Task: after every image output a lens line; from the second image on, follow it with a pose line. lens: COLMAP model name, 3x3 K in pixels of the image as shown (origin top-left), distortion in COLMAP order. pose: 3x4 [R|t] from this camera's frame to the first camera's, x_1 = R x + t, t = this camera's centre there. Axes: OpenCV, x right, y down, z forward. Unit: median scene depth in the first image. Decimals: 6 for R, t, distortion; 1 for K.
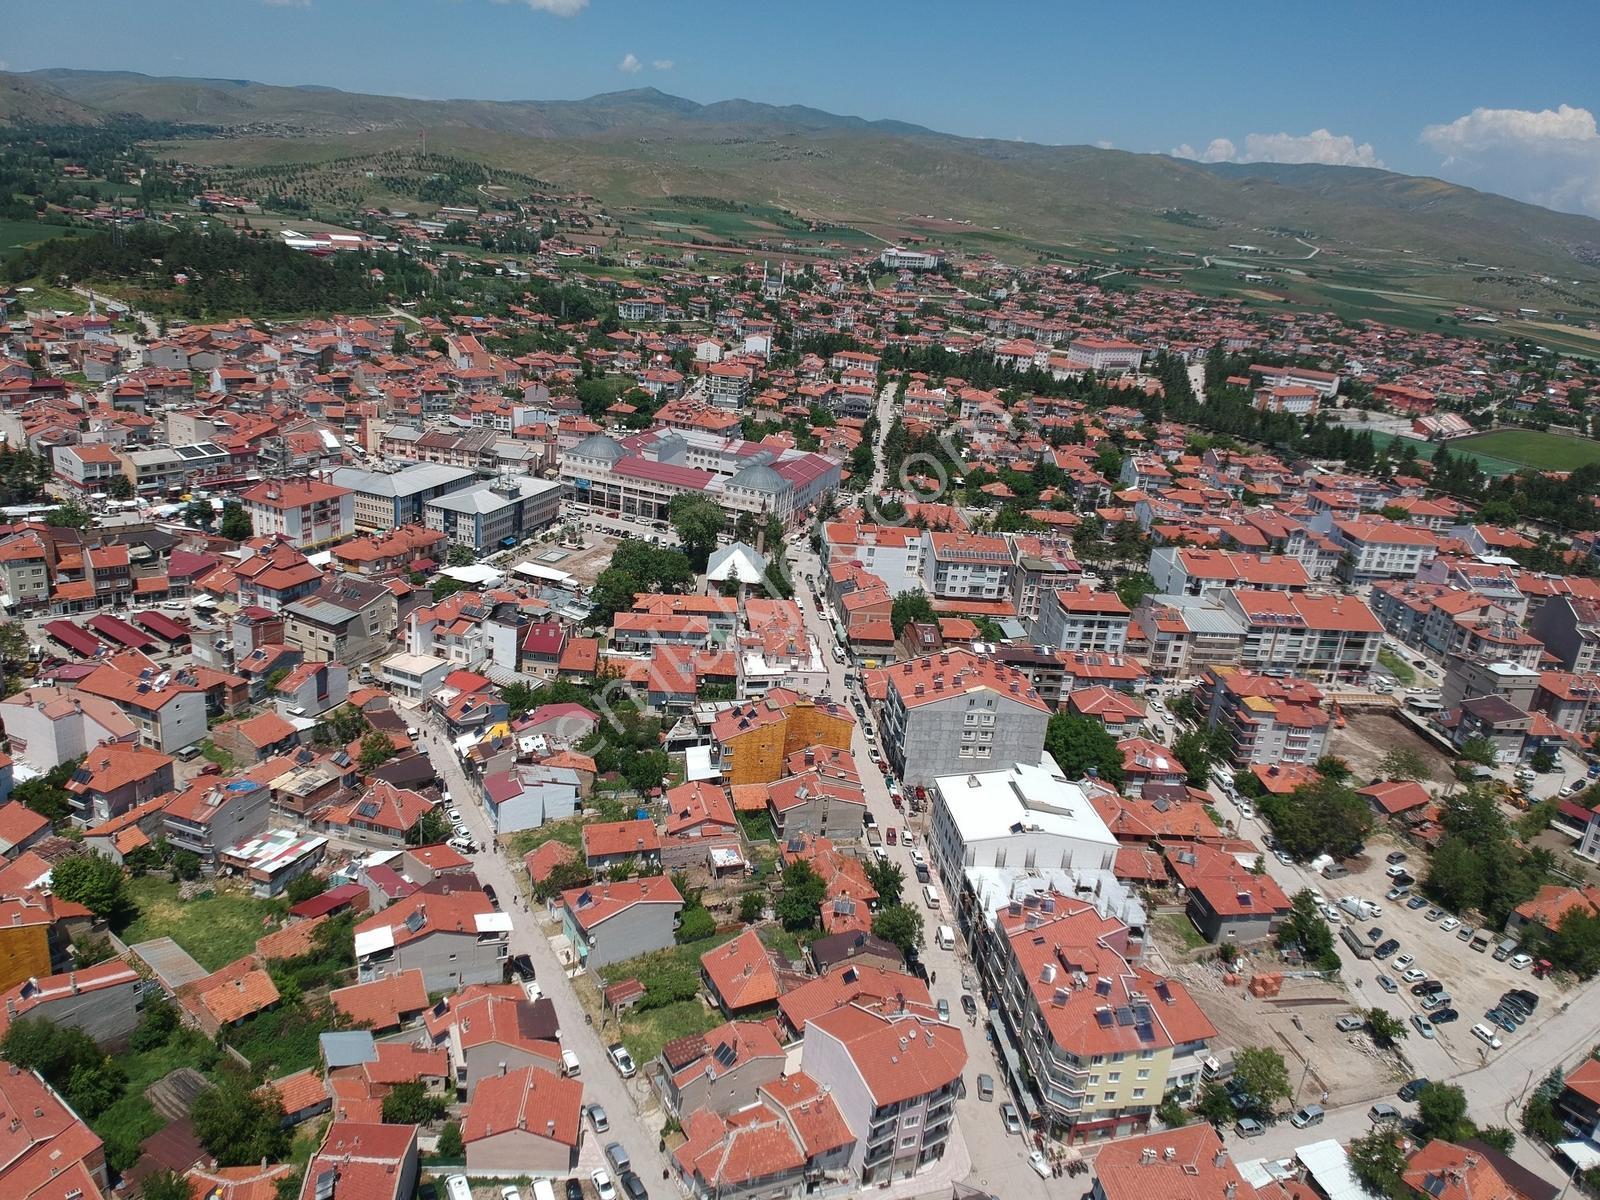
lens RADIAL K [[1188.9, 0, 786.8], [0, 1188.9, 588.5], [0, 0, 1]] dist [0.090748, -0.161830]
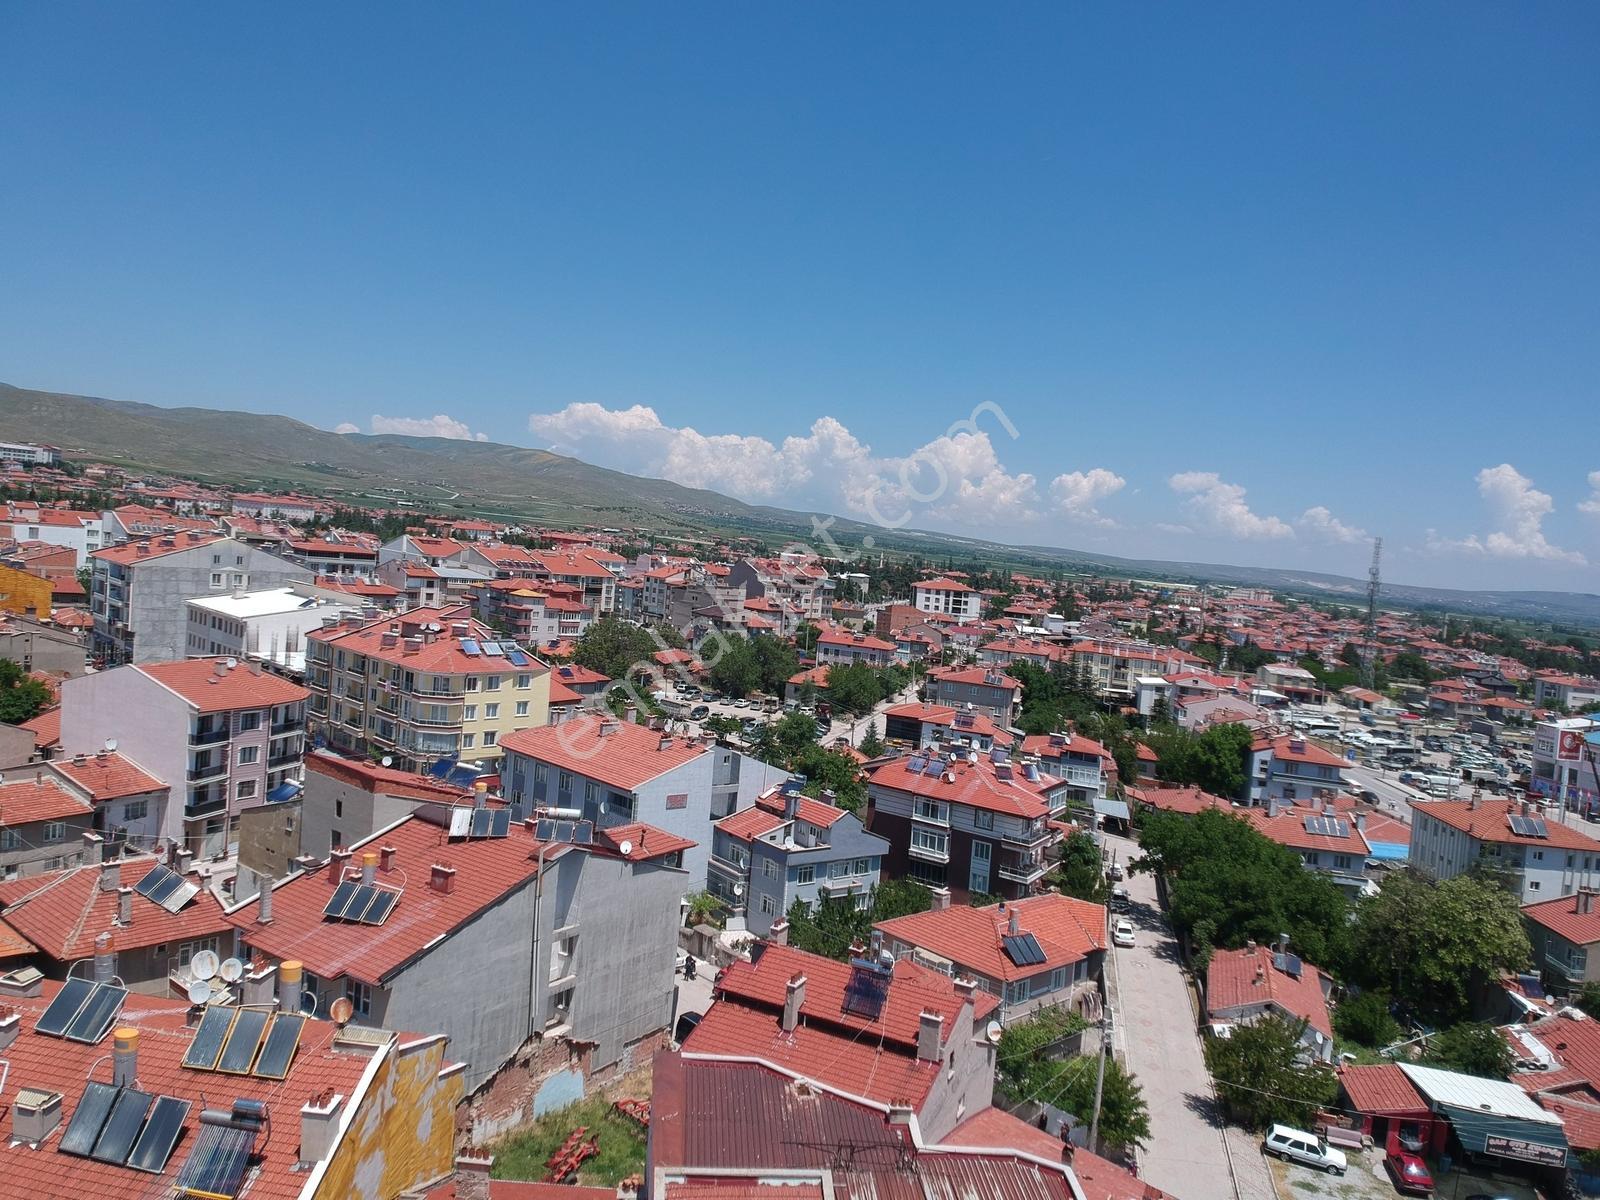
lens RADIAL K [[1192.0, 0, 796.6], [0, 1192.0, 571.8], [0, 0, 1]] dist [0.122870, -0.218313]
pose [[0.775211, -0.029514, 0.631012, -0.047696], [0.185890, 0.965338, -0.183217, 0.258435], [-0.603732, 0.259331, 0.753827, 0.104885]]
